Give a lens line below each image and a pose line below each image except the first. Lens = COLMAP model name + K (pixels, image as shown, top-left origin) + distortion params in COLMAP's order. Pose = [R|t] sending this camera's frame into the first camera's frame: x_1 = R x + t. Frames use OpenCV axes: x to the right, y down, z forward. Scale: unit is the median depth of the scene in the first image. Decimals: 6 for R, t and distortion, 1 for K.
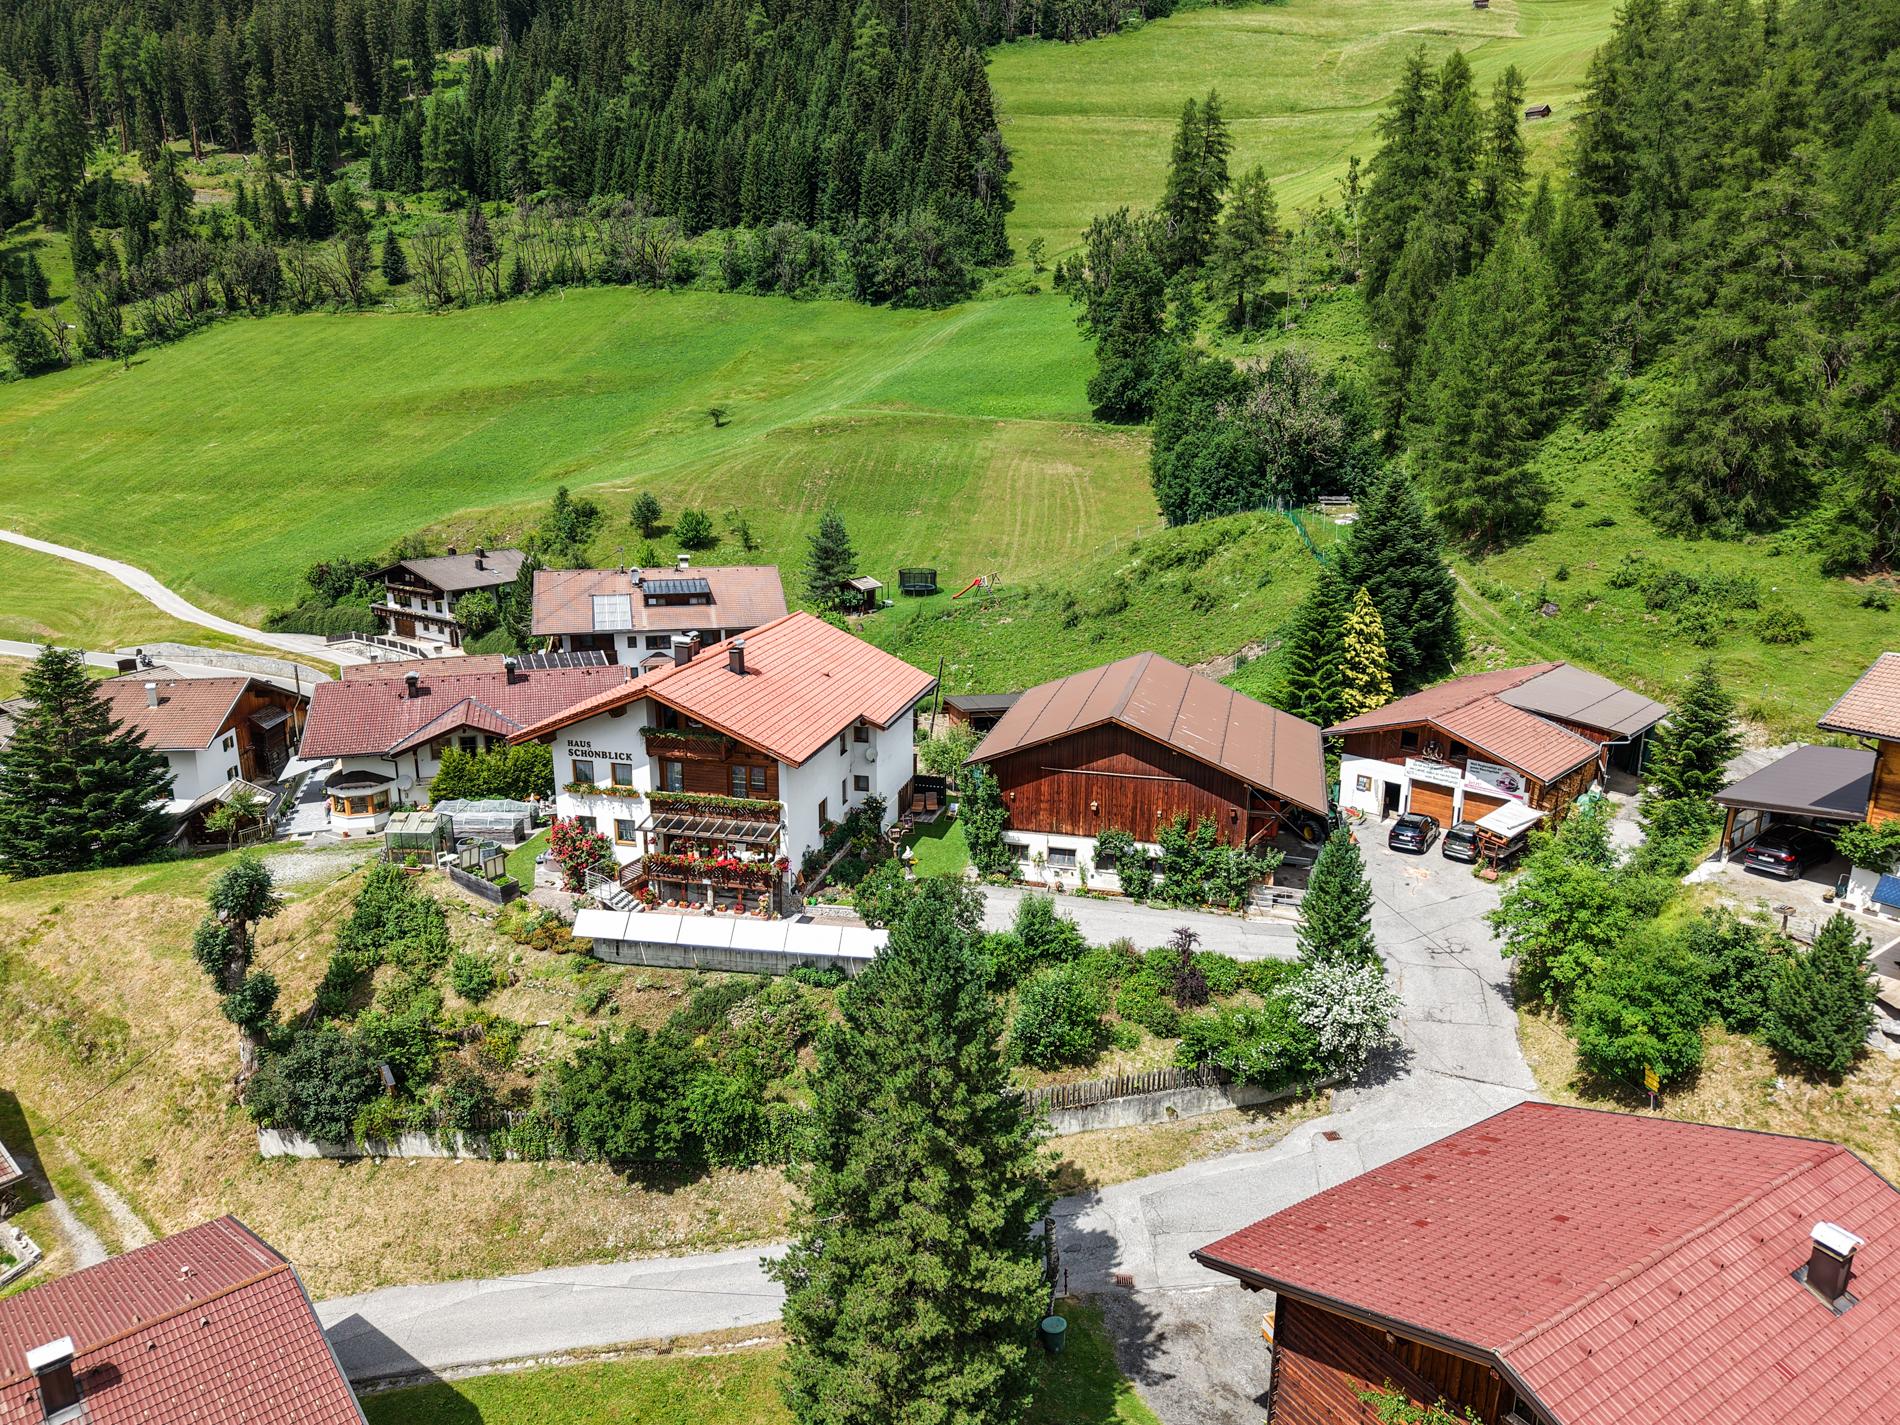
lens RADIAL K [[1327.2, 0, 950.0], [0, 1327.2, 712.5], [0, 0, 1]] dist [0.020969, -0.003524]
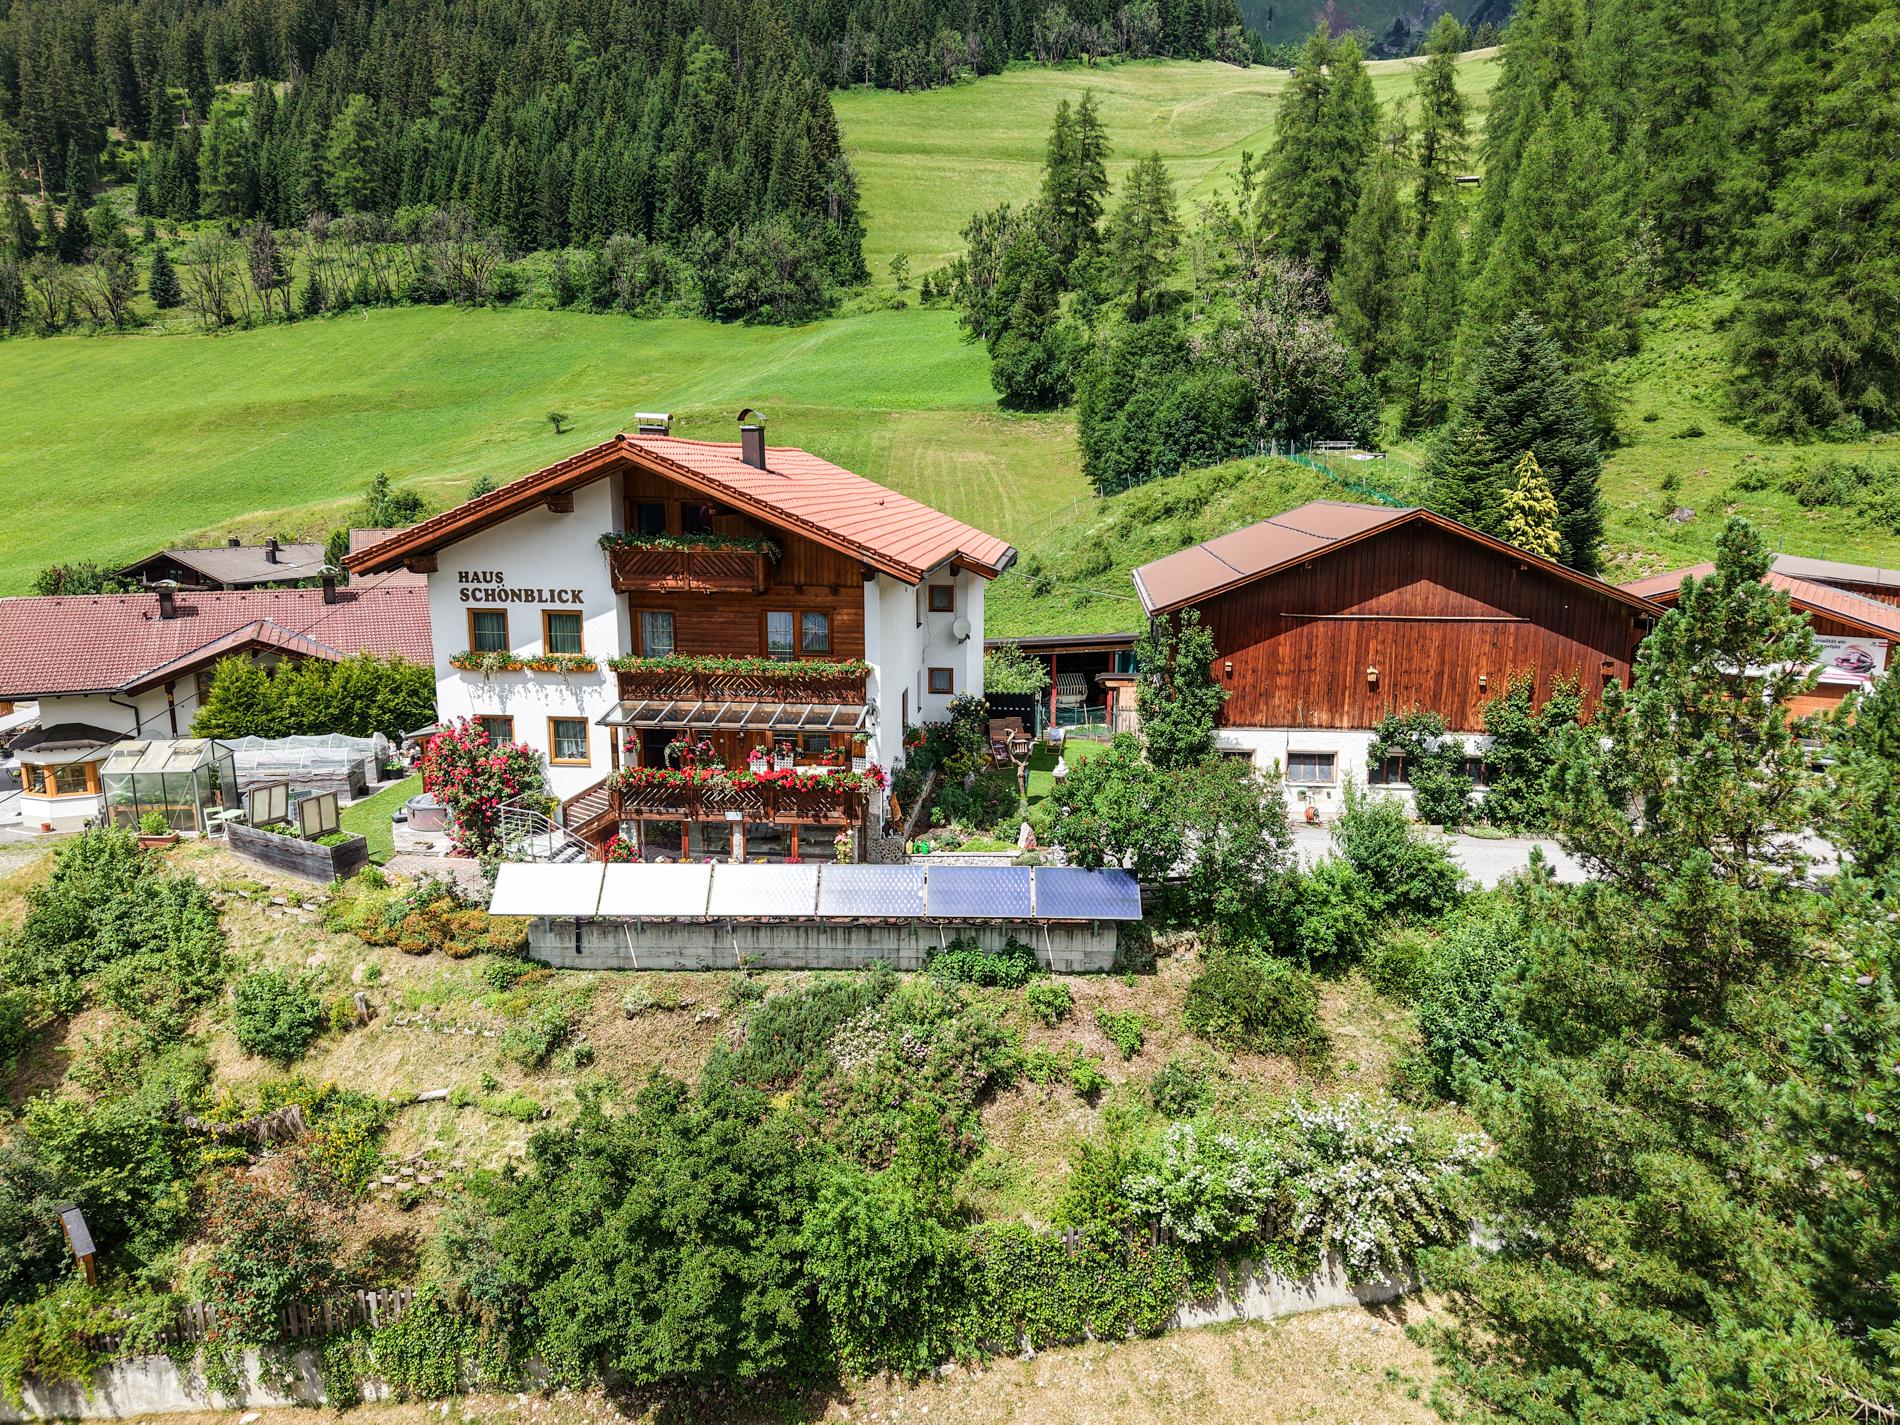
lens RADIAL K [[1295.5, 0, 946.7], [0, 1295.5, 719.3], [0, 0, 1]] dist [0.011906, -0.003804]
pose [[0.989300, -0.030031, 0.142775, -0.163163], [0.039524, 0.997159, -0.064125, 0.119429], [-0.140443, 0.069082, 0.987676, 0.440067]]
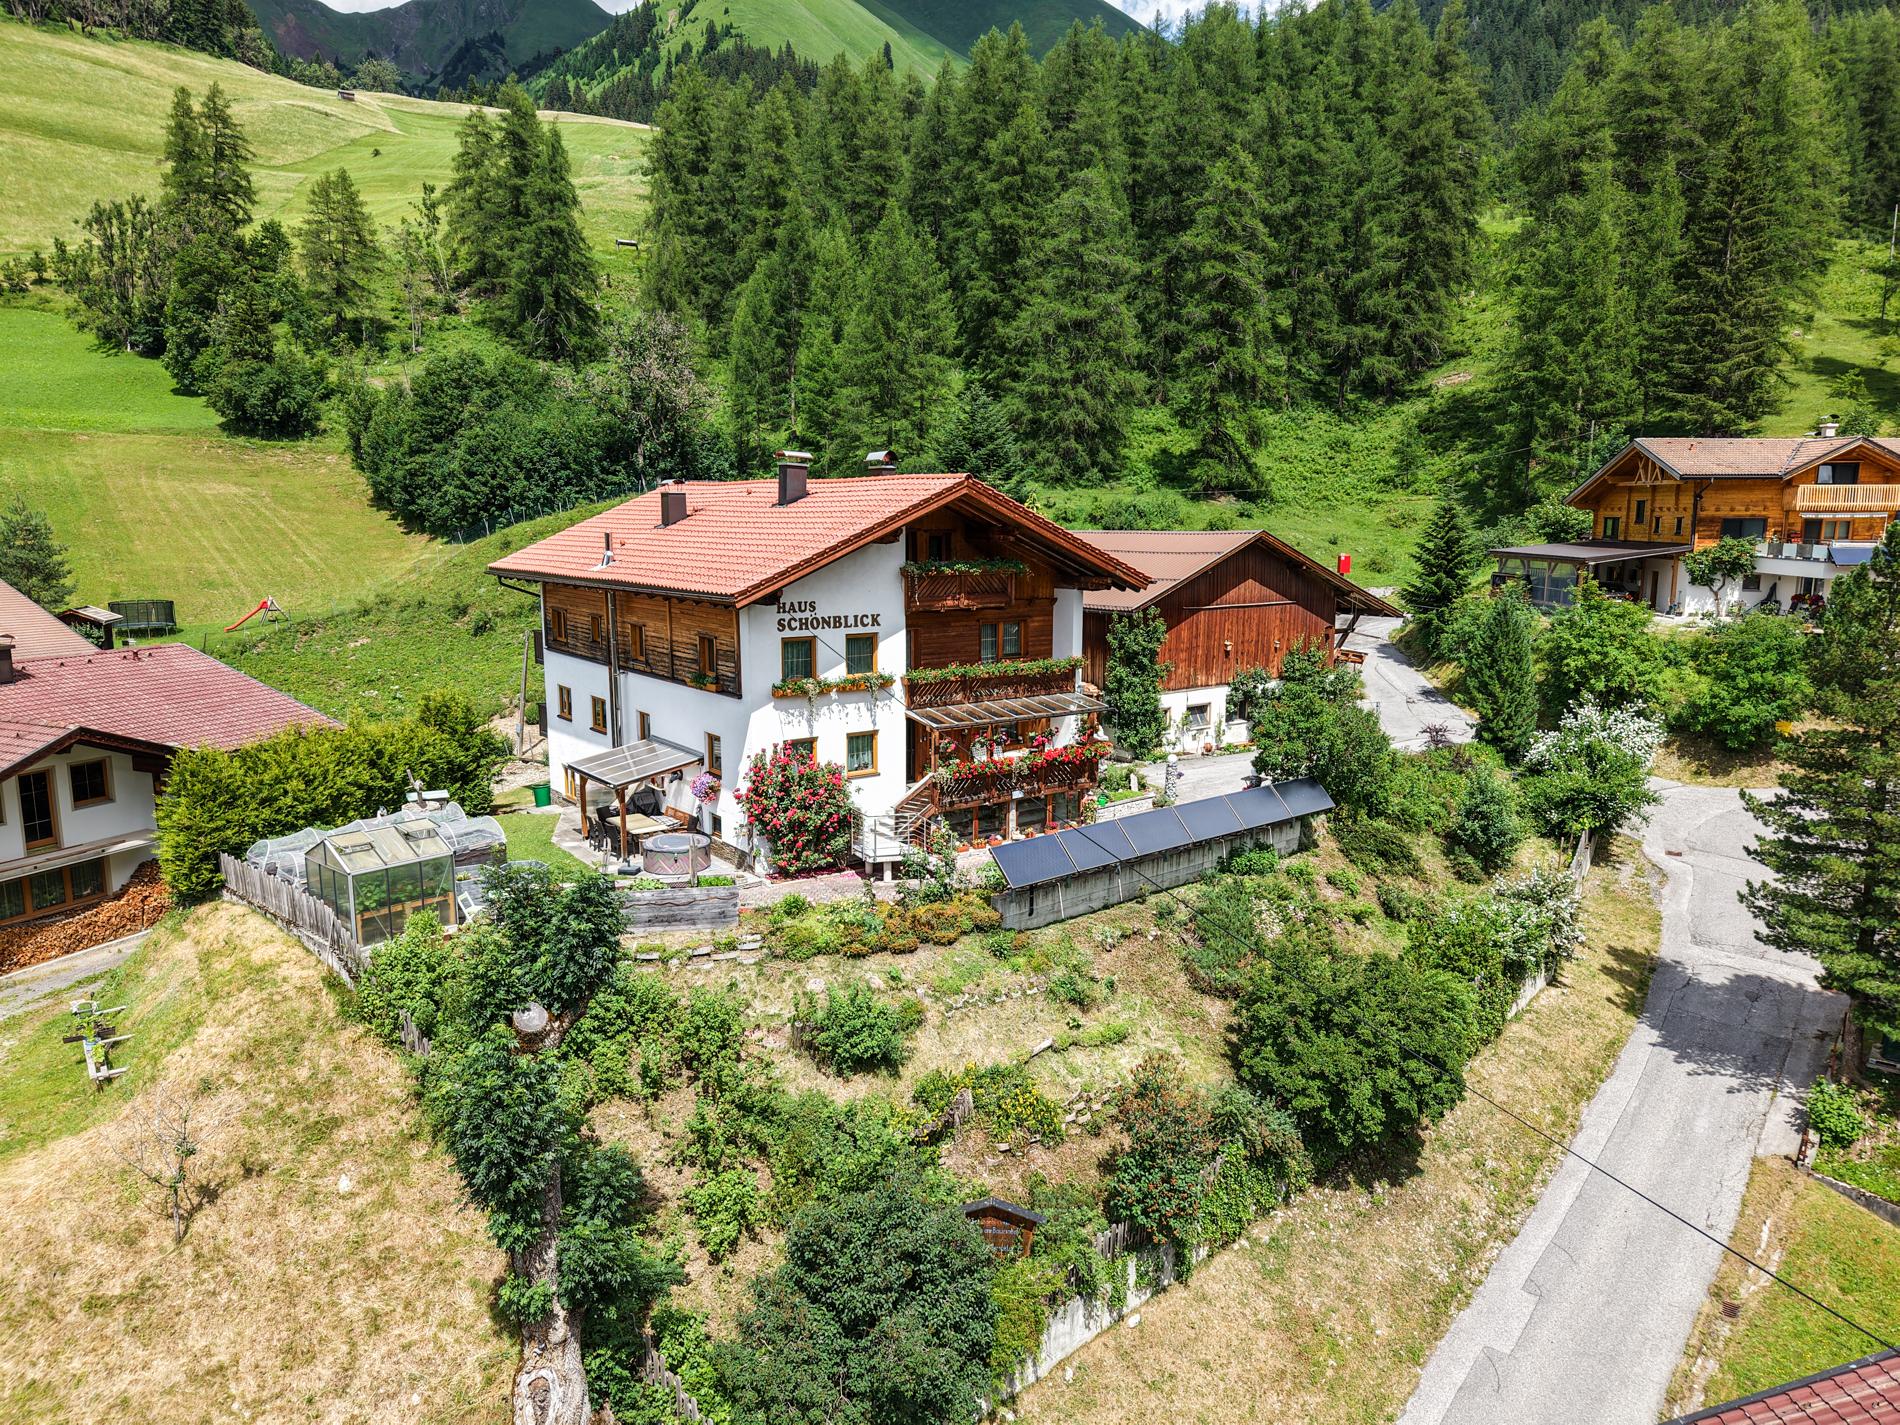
lens RADIAL K [[1295.5, 0, 946.7], [0, 1295.5, 719.3], [0, 0, 1]] dist [0.011906, -0.003804]
pose [[0.636224, -0.128199, 0.760778, -0.644832], [0.197821, 0.980238, -0.000254, 0.080769], [-0.745711, 0.150659, 0.649012, 0.583721]]
